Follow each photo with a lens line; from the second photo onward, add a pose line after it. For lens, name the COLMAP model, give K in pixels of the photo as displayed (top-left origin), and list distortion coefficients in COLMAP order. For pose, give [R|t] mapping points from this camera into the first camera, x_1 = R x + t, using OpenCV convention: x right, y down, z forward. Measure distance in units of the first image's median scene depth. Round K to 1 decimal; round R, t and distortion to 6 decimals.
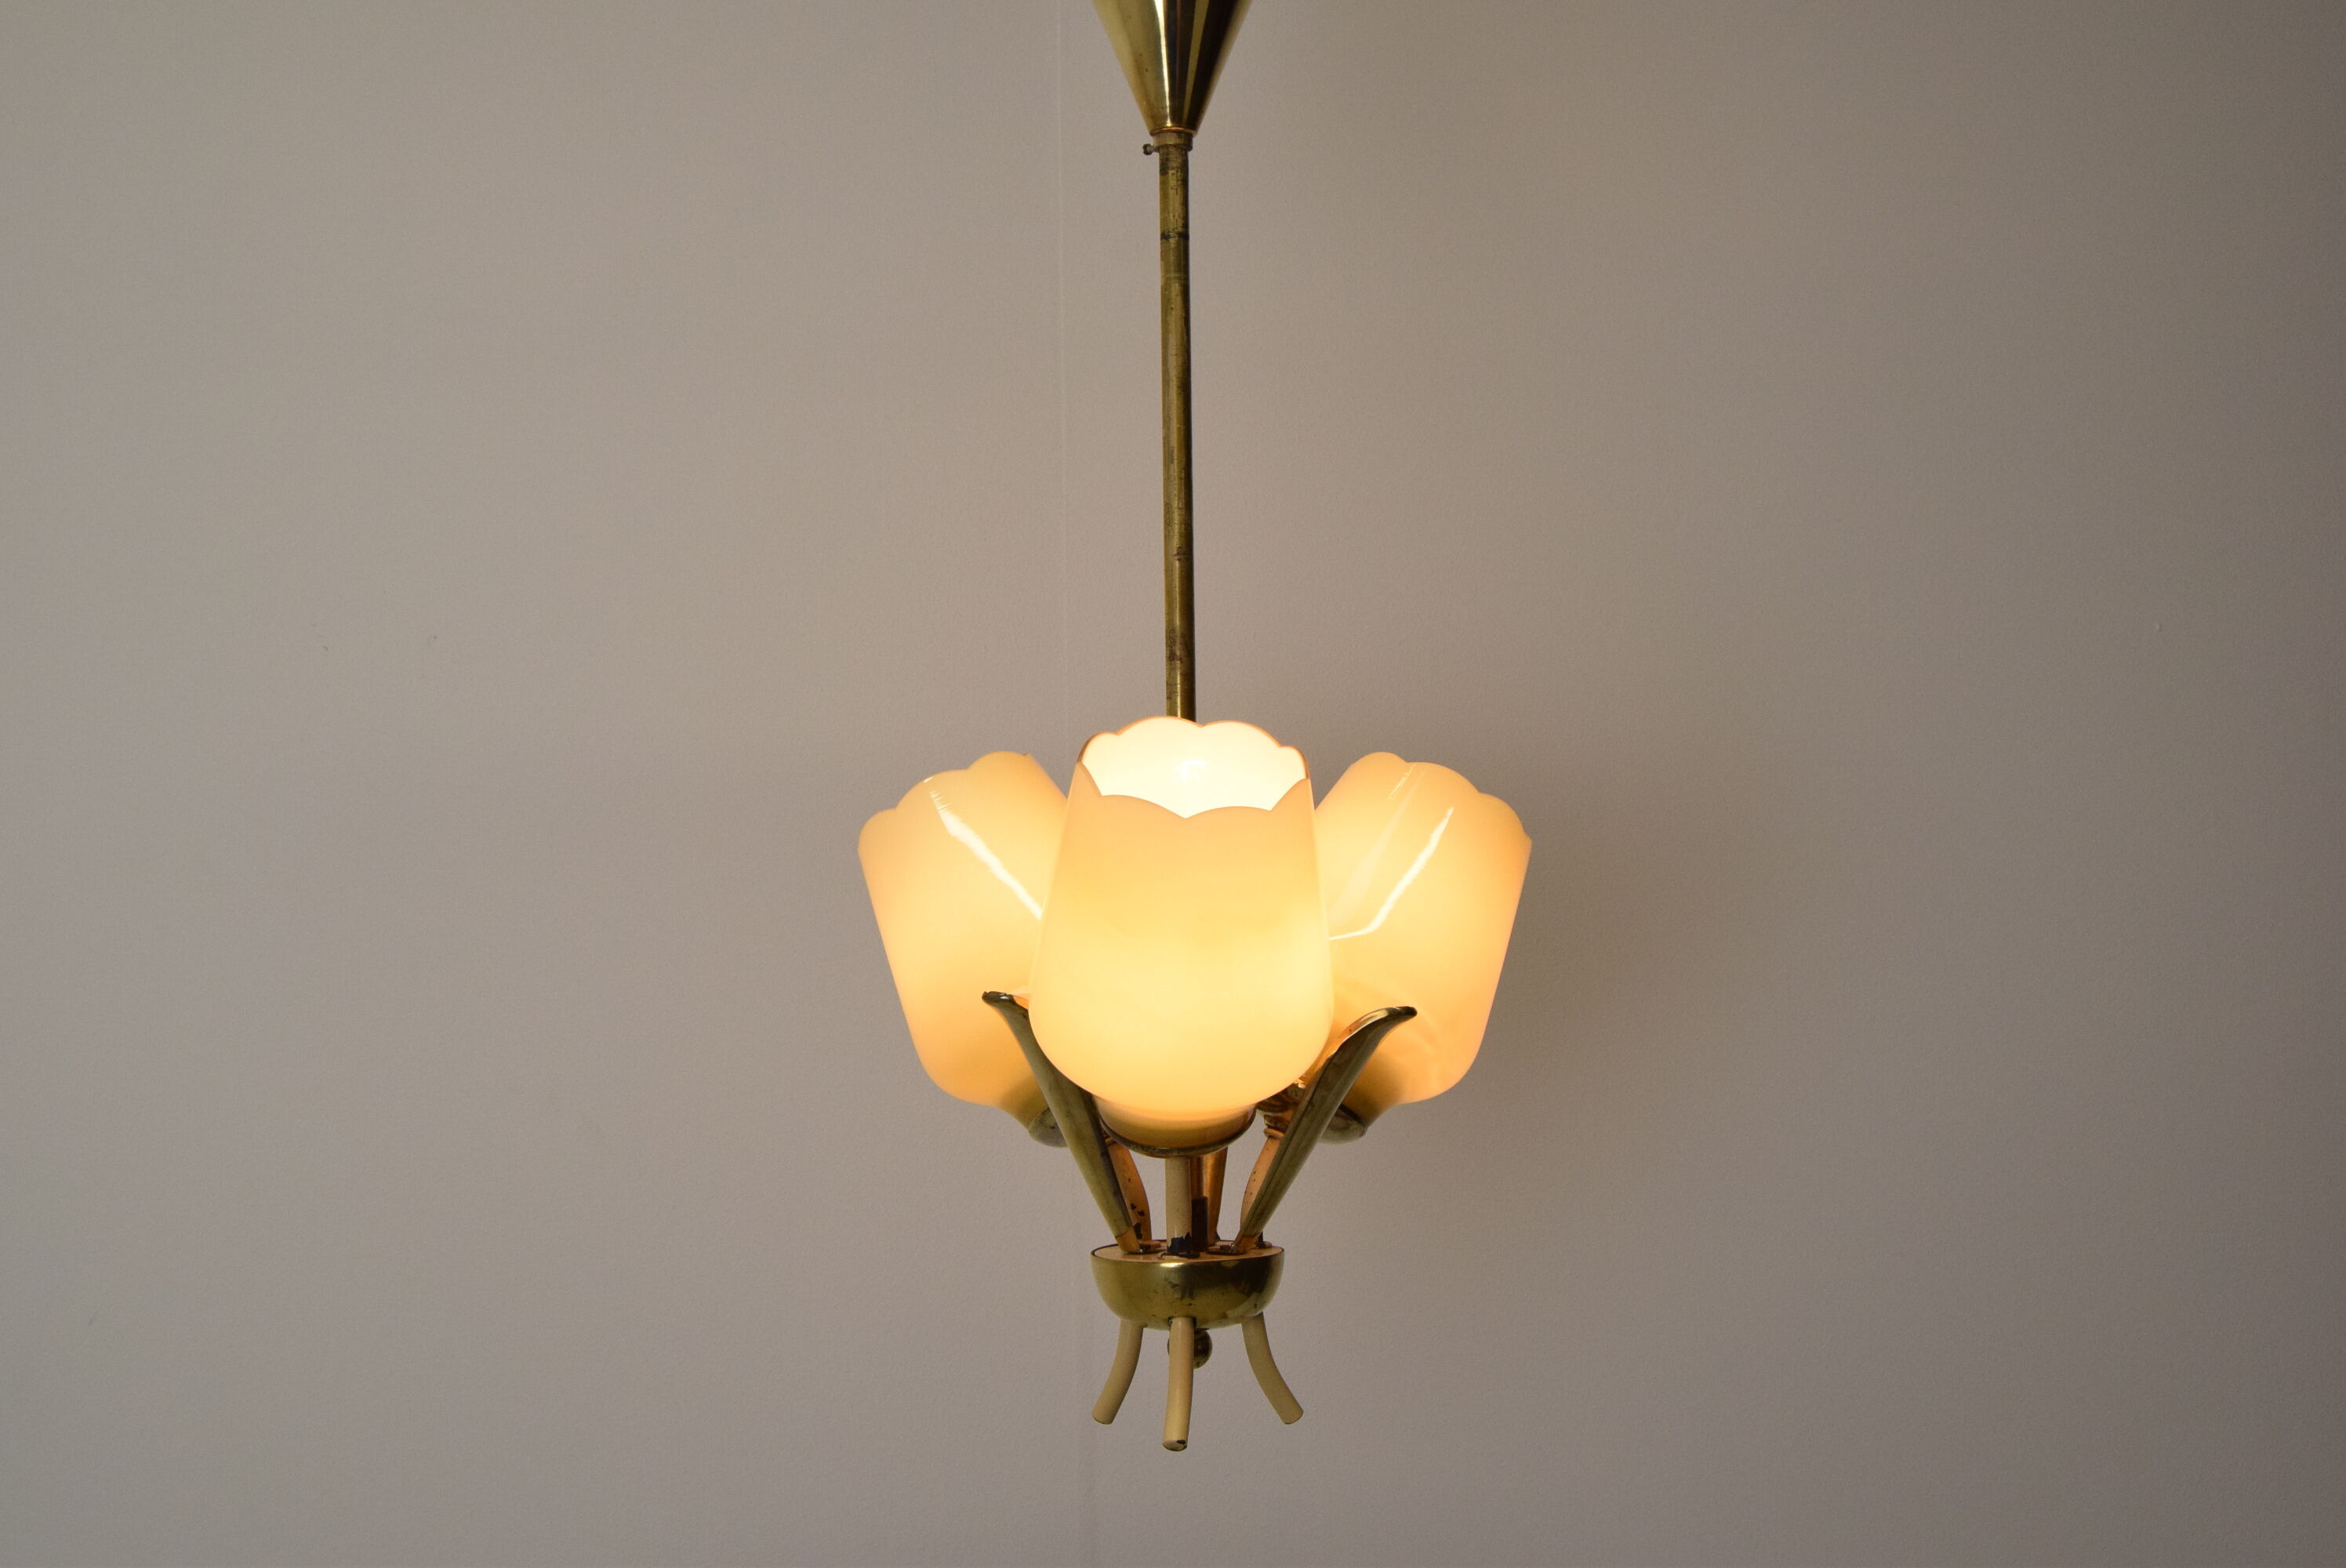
lens RADIAL K [[2771.9, 0, 1177.7], [0, 2771.9, 791.8], [0, 0, 1]] dist [-0.075339, 0.000000]
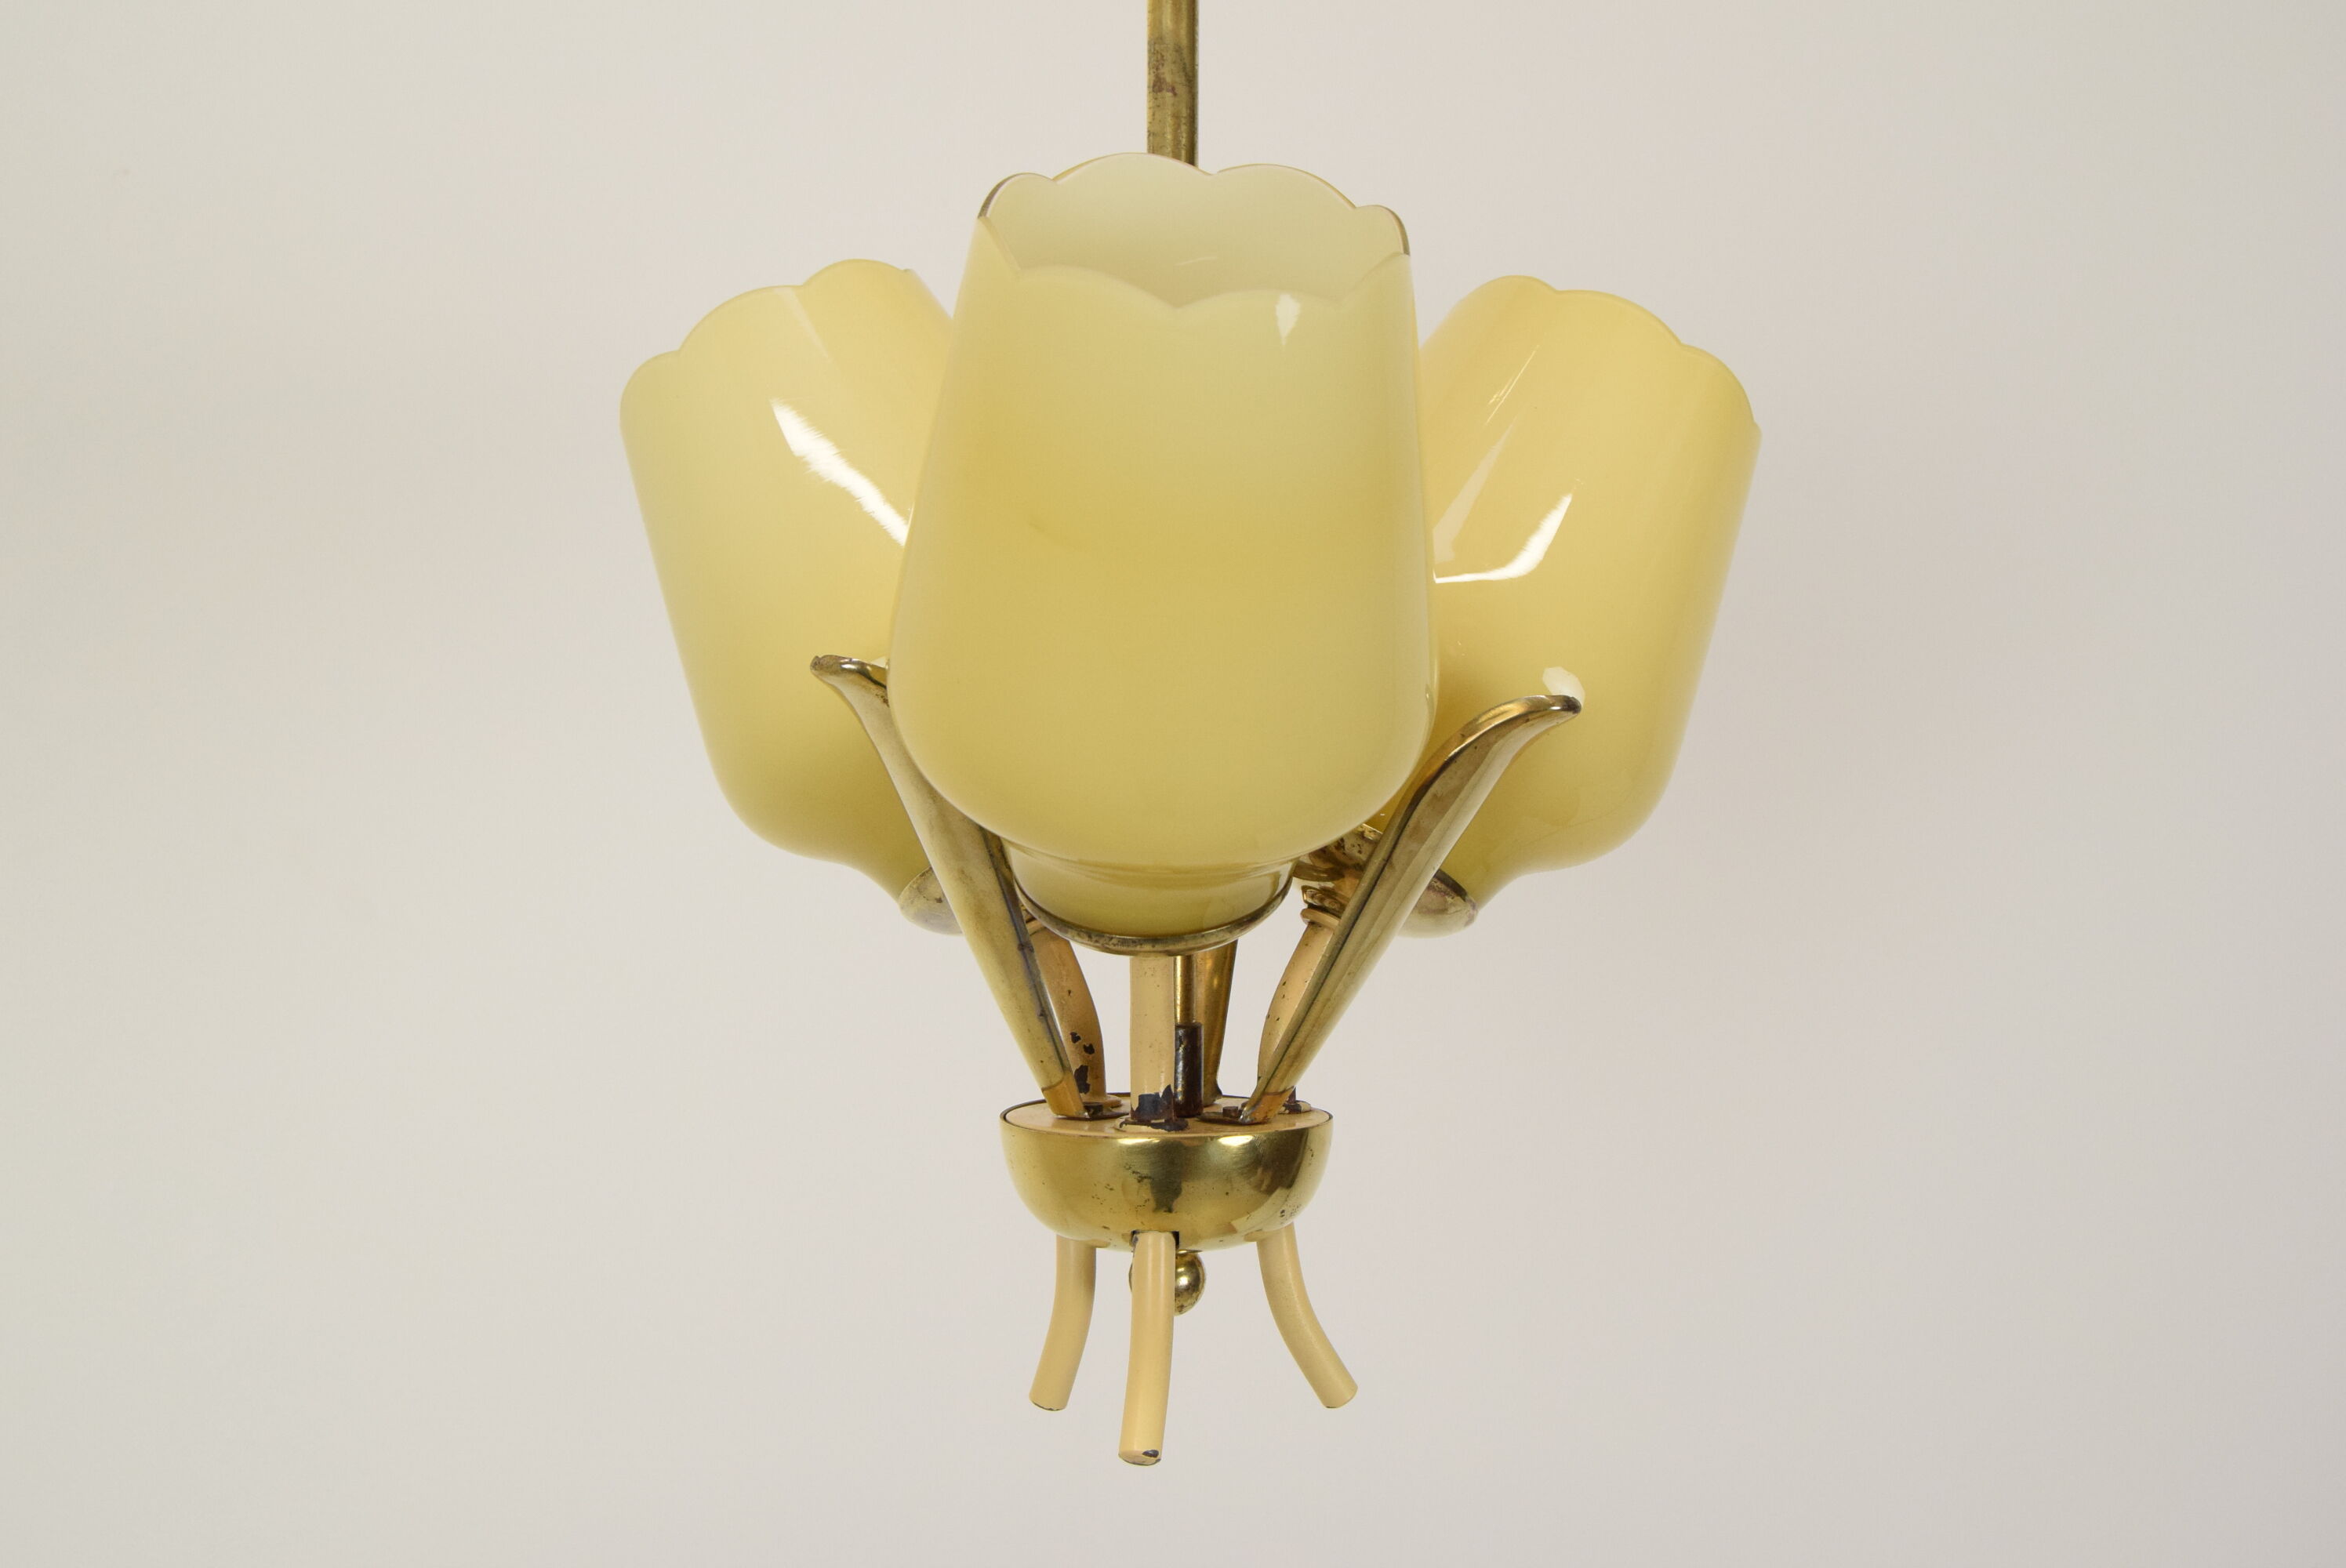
lens RADIAL K [[3102.0, 0, 1195.3], [0, 3102.0, 775.1], [0, 0, 1]] dist [-0.193111, 0.000000]
pose [[0.999823, 0.018492, 0.003437, 0.006275], [-0.018641, 0.998574, 0.050031, 0.063652], [-0.002507, -0.050086, 0.998742, 0.364900]]
